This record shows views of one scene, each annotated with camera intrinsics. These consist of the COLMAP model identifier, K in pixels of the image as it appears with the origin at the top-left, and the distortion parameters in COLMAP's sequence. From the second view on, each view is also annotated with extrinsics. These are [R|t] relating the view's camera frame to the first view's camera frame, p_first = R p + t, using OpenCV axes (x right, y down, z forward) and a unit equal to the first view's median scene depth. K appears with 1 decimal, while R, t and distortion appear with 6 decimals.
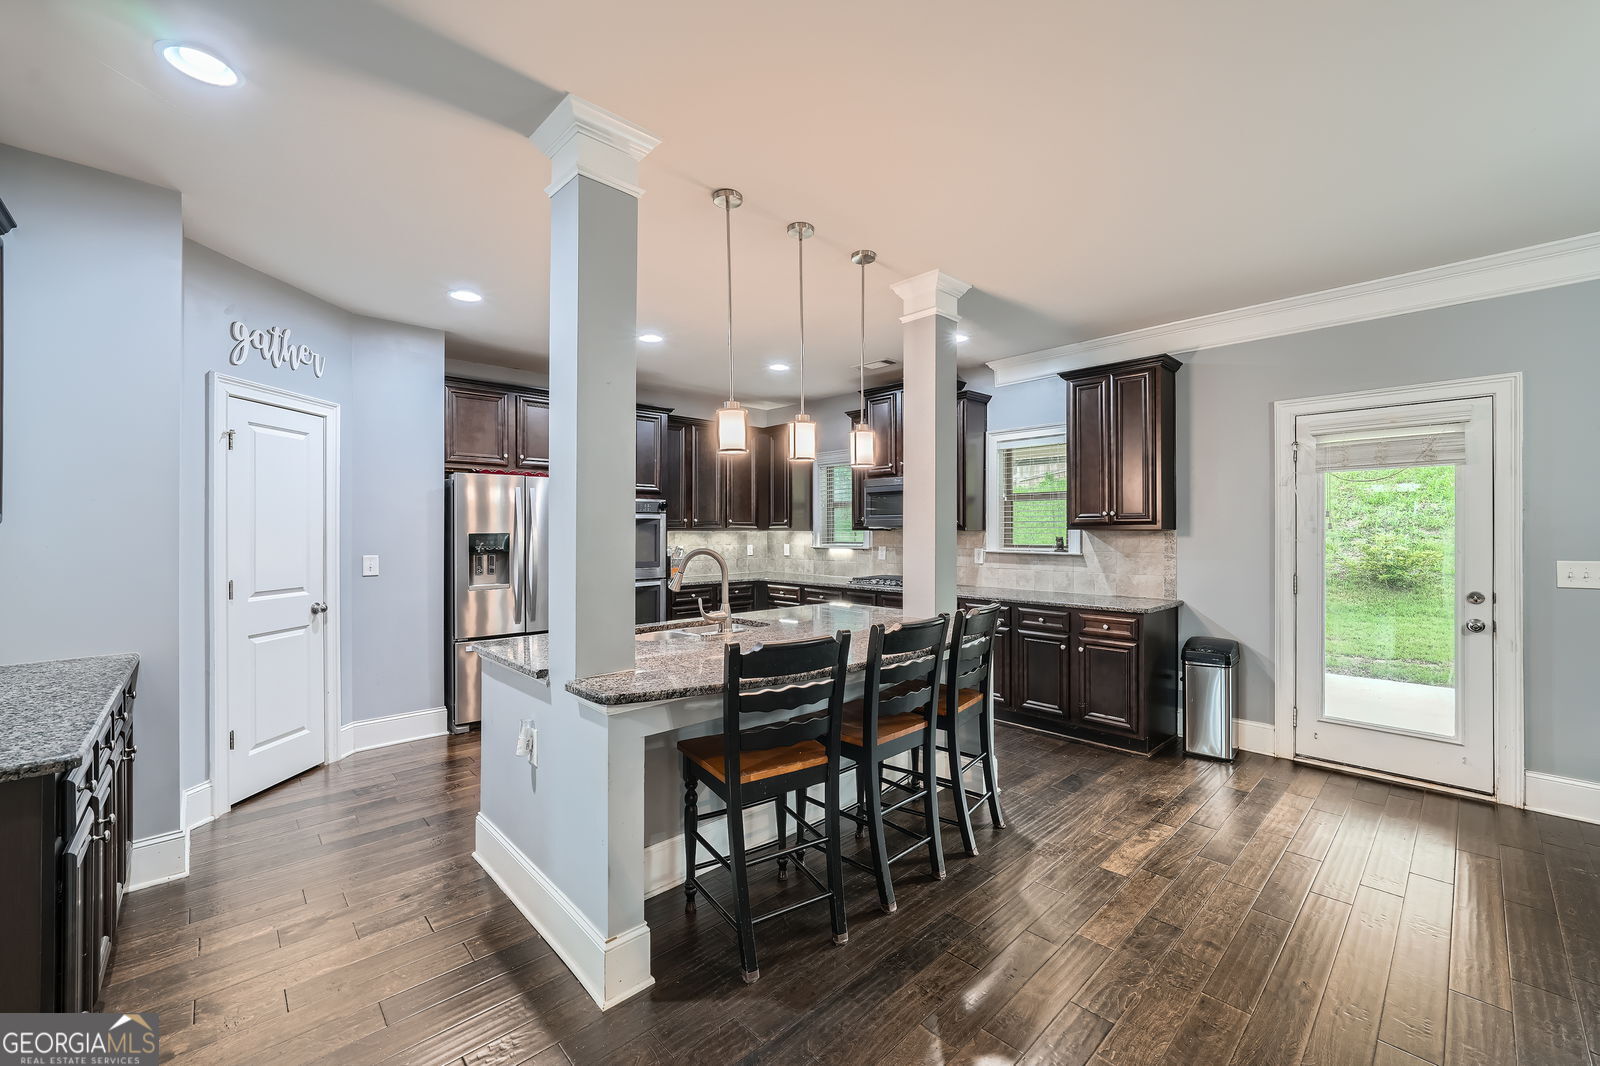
lens RADIAL K [[638.4, 0, 808.9], [0, 638.4, 534.5], [0, 0, 1]] dist [-0.005507, 0.002807]
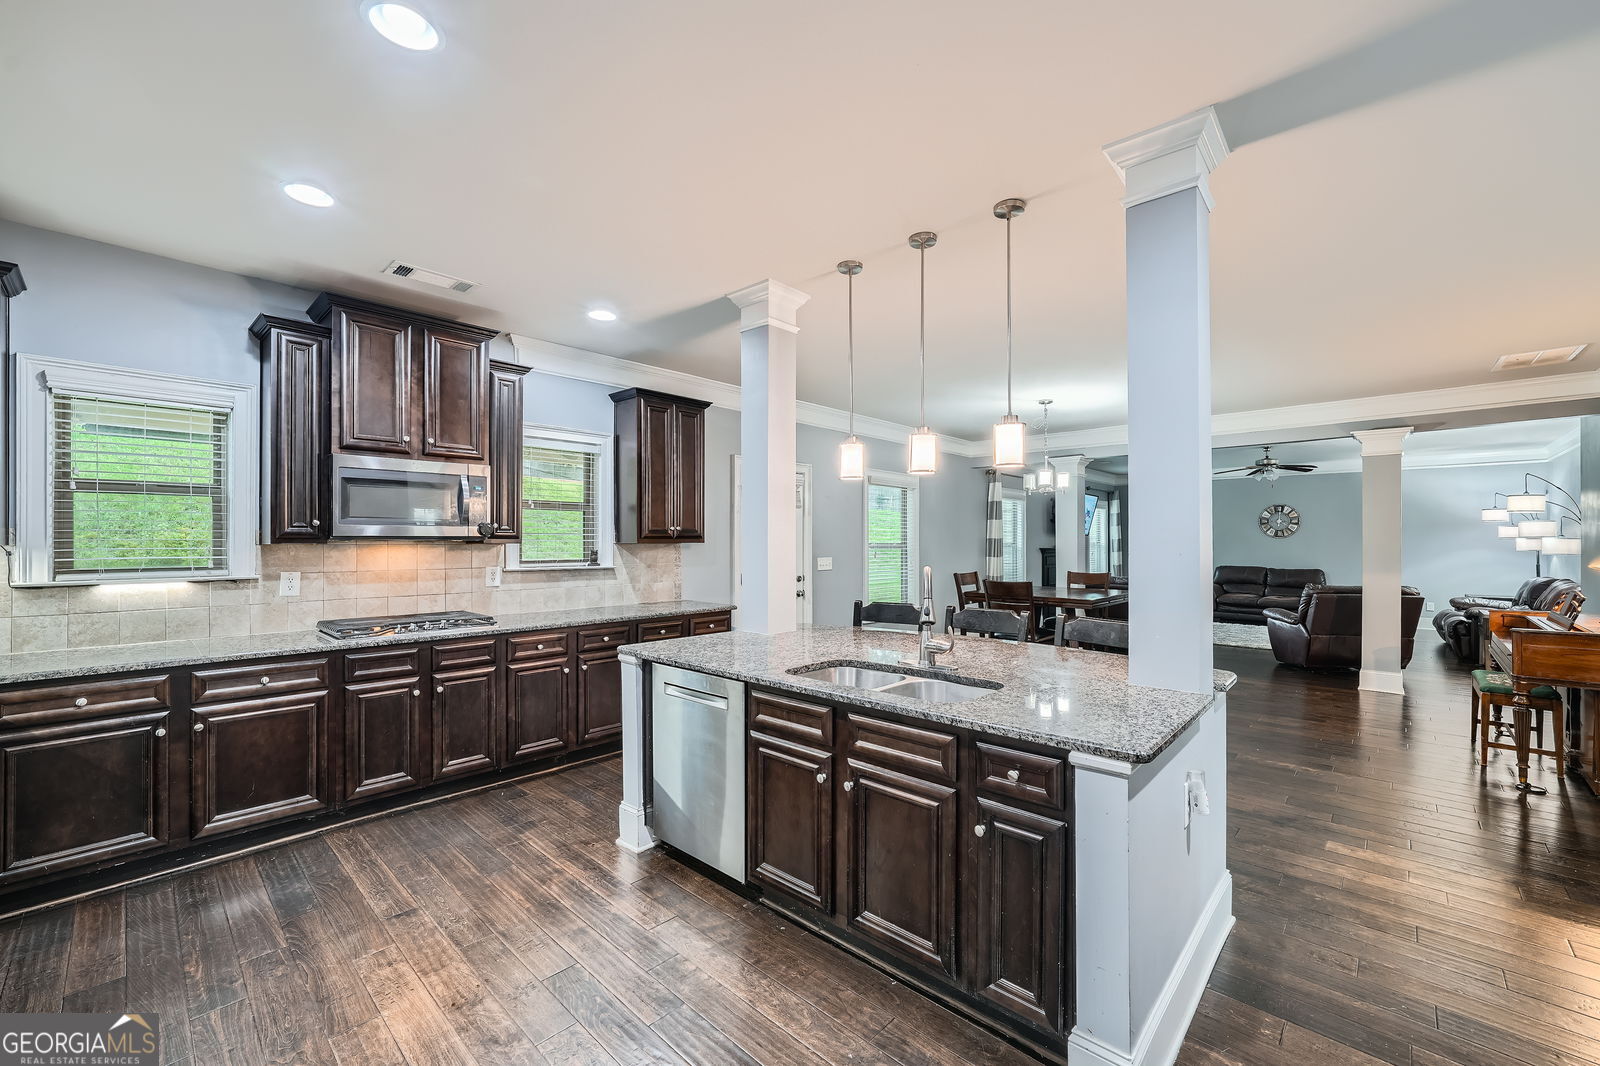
lens RADIAL K [[638.4, 0, 813.3], [0, 638.4, 542.1], [0, 0, 1]] dist [-0.005507, 0.002807]
pose [[-0.069826, 0.004322, 0.997550, -0.651996], [0.009759, 0.999946, -0.003649, 0.000597], [-0.997511, 0.009480, -0.069864, 0.884517]]
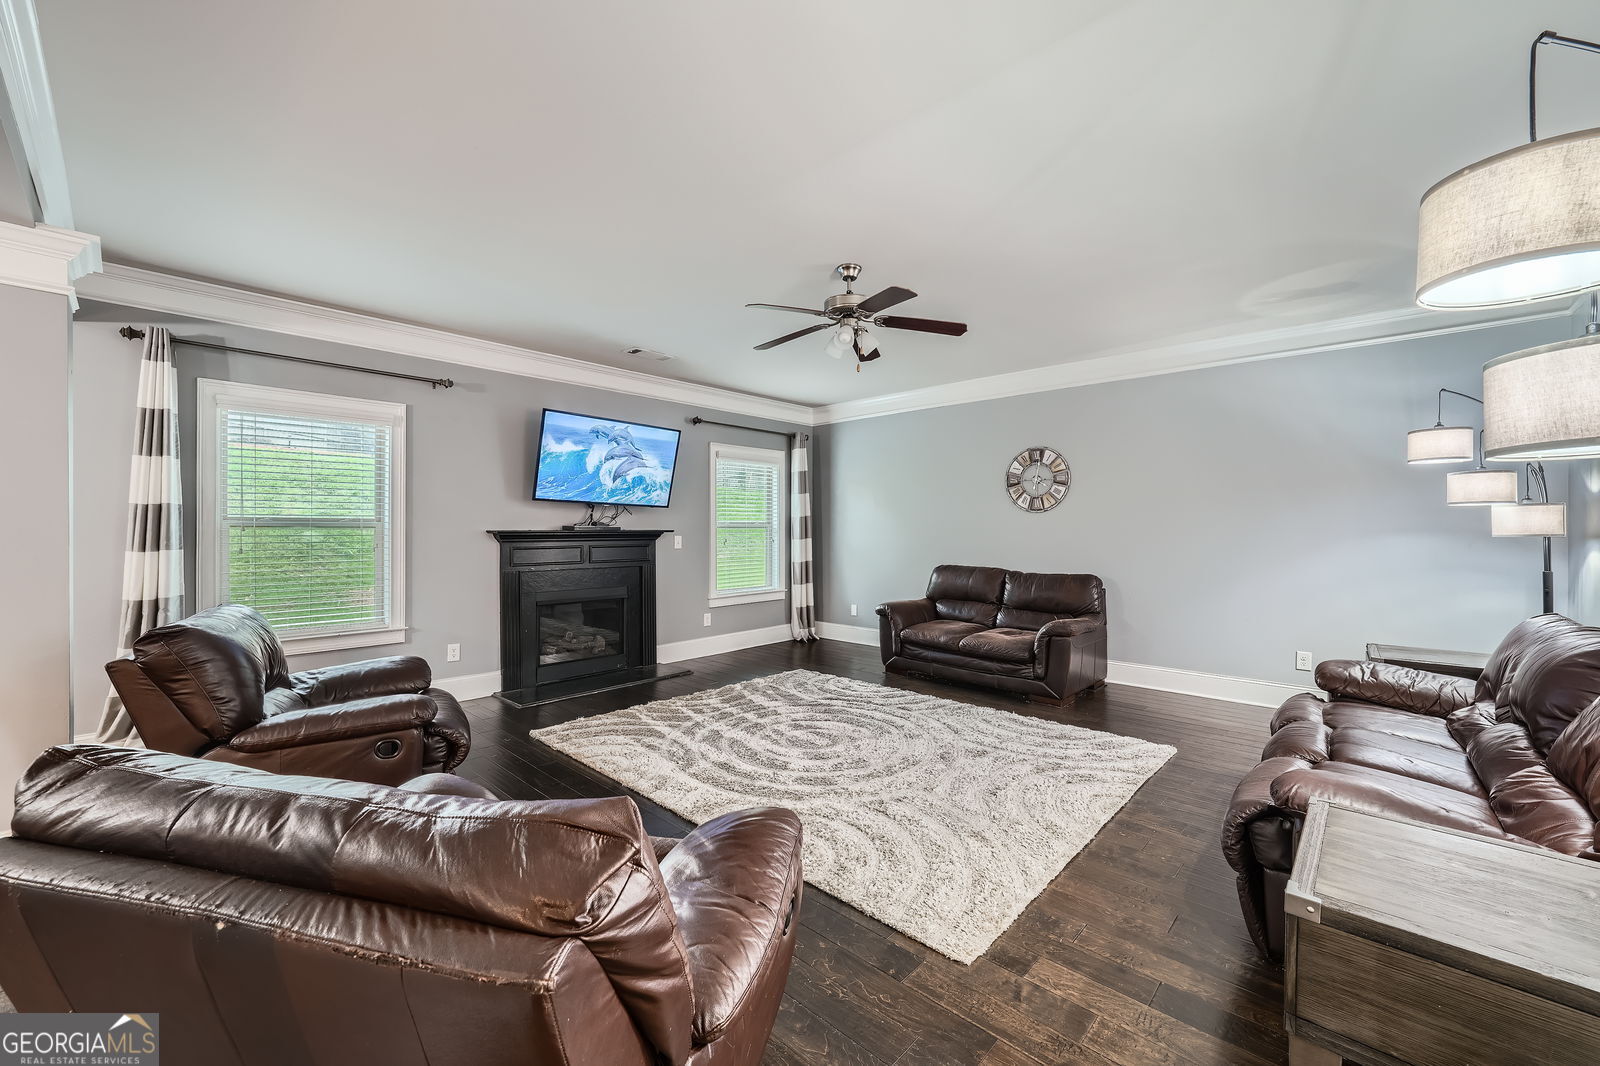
lens RADIAL K [[638.4, 0, 791.5], [0, 638.4, 529.5], [0, 0, 1]] dist [-0.005507, 0.002807]
pose [[-0.045288, 0.003619, 0.998967, 0.578518], [0.010684, 0.999938, -0.003139, 0.030492], [-0.998917, 0.010531, -0.045323, -0.738477]]
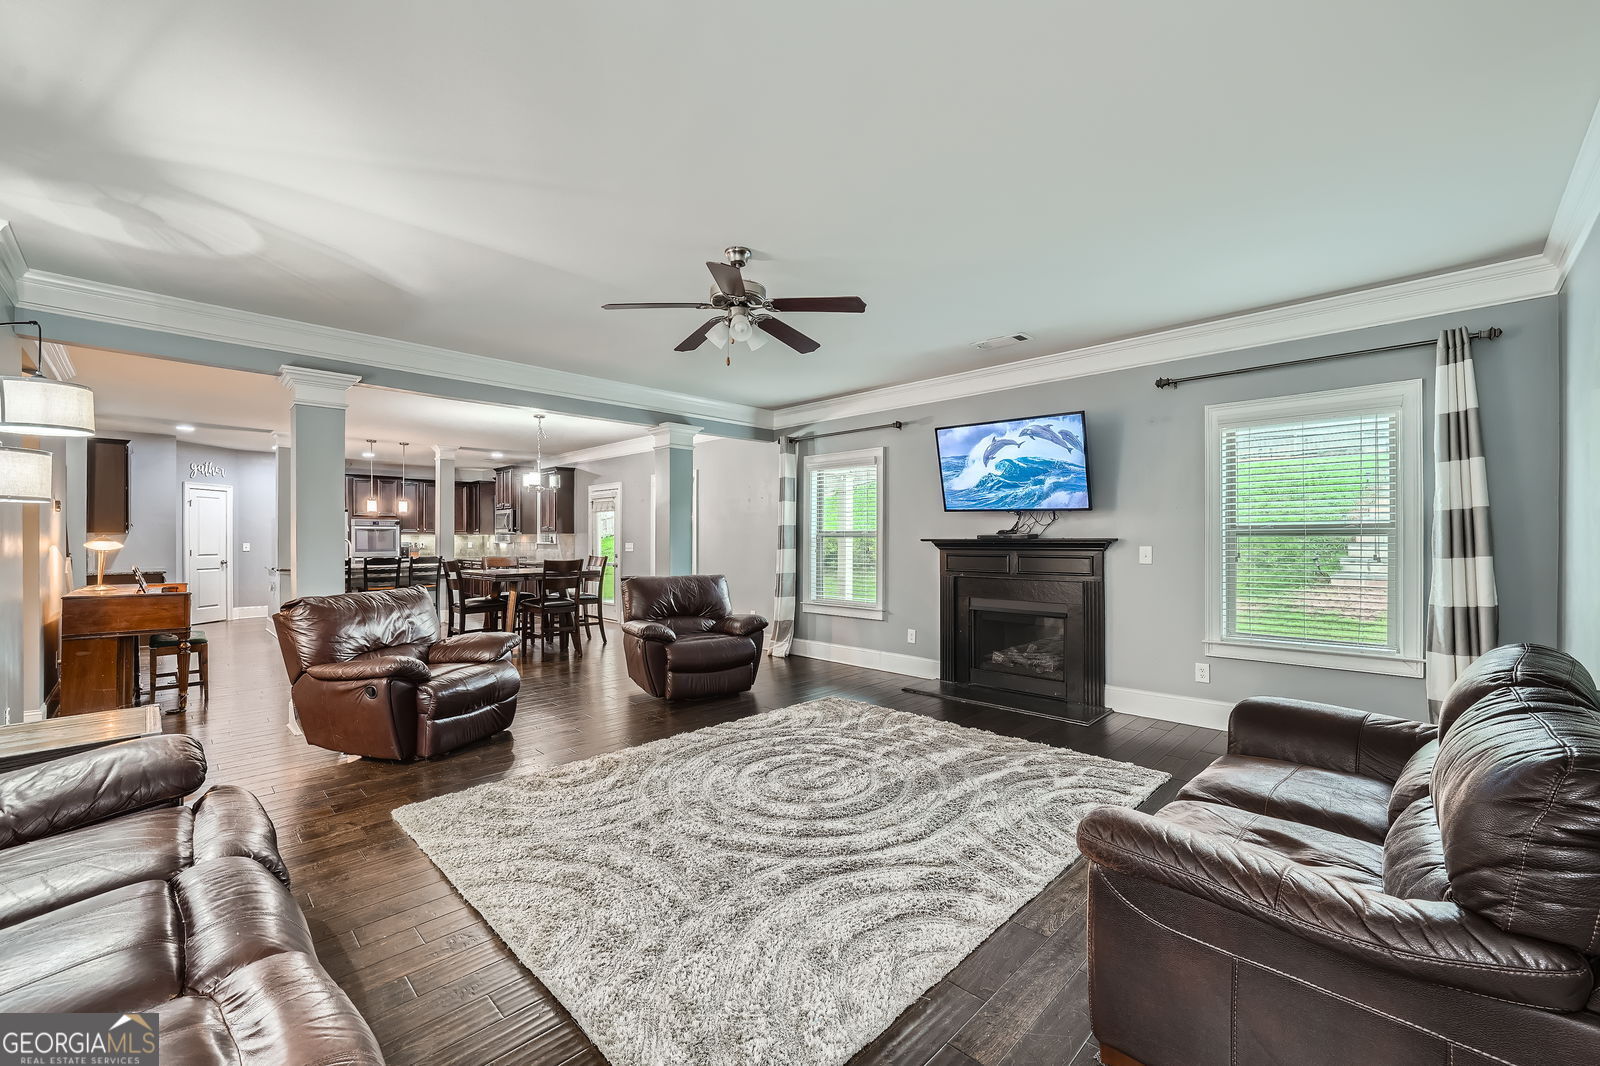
lens RADIAL K [[638.4, 0, 808.3], [0, 638.4, 536.7], [0, 0, 1]] dist [-0.005507, 0.002807]
pose [[0.999437, 0.000198, 0.033556, 1.502923], [0.000126, 0.999953, -0.009657, 0.031677], [-0.033556, 0.009656, 0.999390, -1.655962]]
